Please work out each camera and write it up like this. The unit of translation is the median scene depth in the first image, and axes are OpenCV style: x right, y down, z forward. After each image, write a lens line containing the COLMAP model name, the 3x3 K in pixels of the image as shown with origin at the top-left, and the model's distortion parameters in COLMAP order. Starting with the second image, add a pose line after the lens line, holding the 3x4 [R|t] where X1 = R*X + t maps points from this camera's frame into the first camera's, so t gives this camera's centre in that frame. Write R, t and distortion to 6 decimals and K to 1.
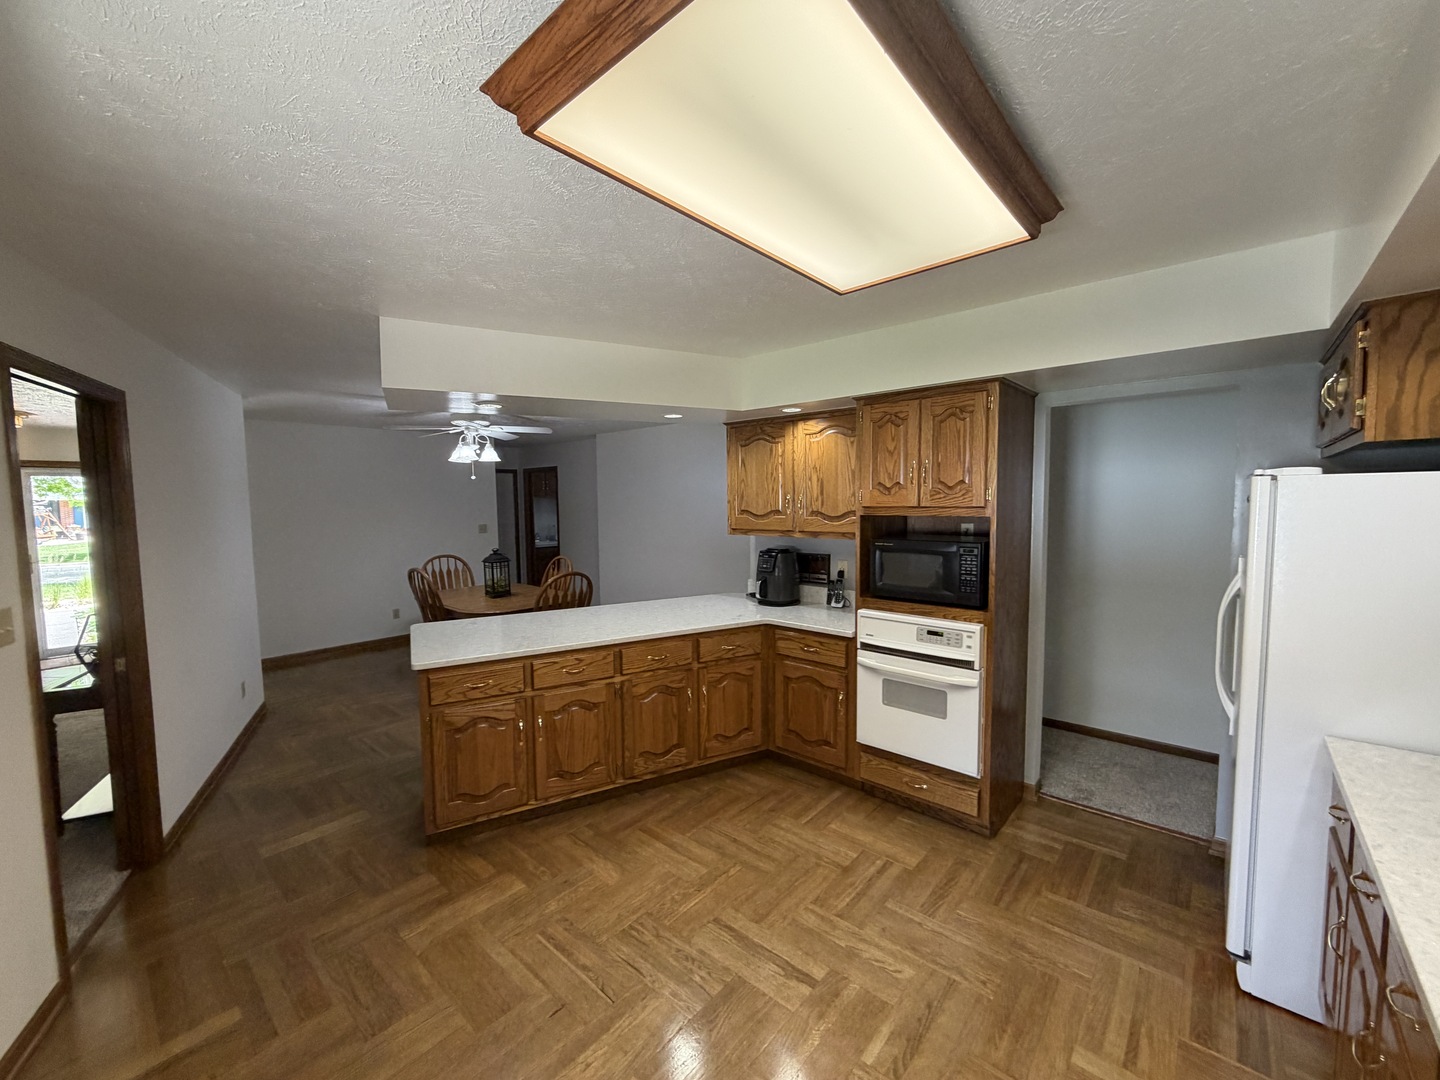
lens RADIAL K [[578.1, 0, 720.0], [0, 578.1, 540.0], [0, 0, 1]] dist [-0.001079, 0.000089]
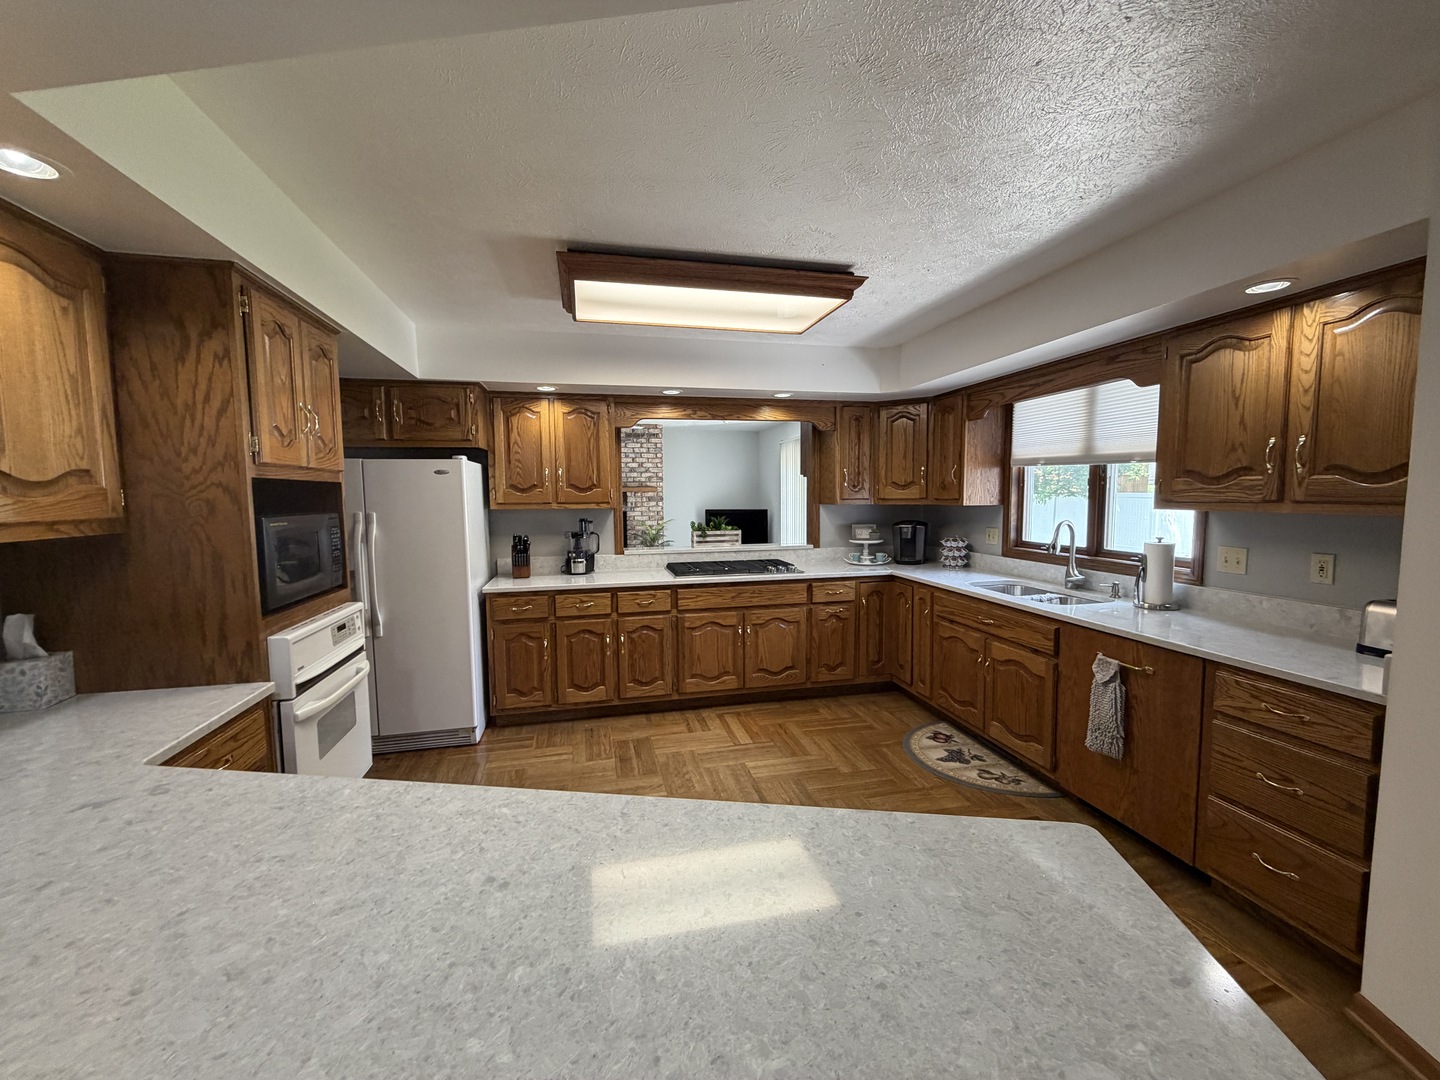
lens RADIAL K [[578.1, 0, 720.0], [0, 578.1, 540.0], [0, 0, 1]] dist [-0.001079, 0.000089]
pose [[-0.817450, -0.025970, 0.575414, -0.438488], [0.059969, 0.989717, 0.129861, -0.026809], [-0.572869, 0.140662, -0.807487, 1.136505]]
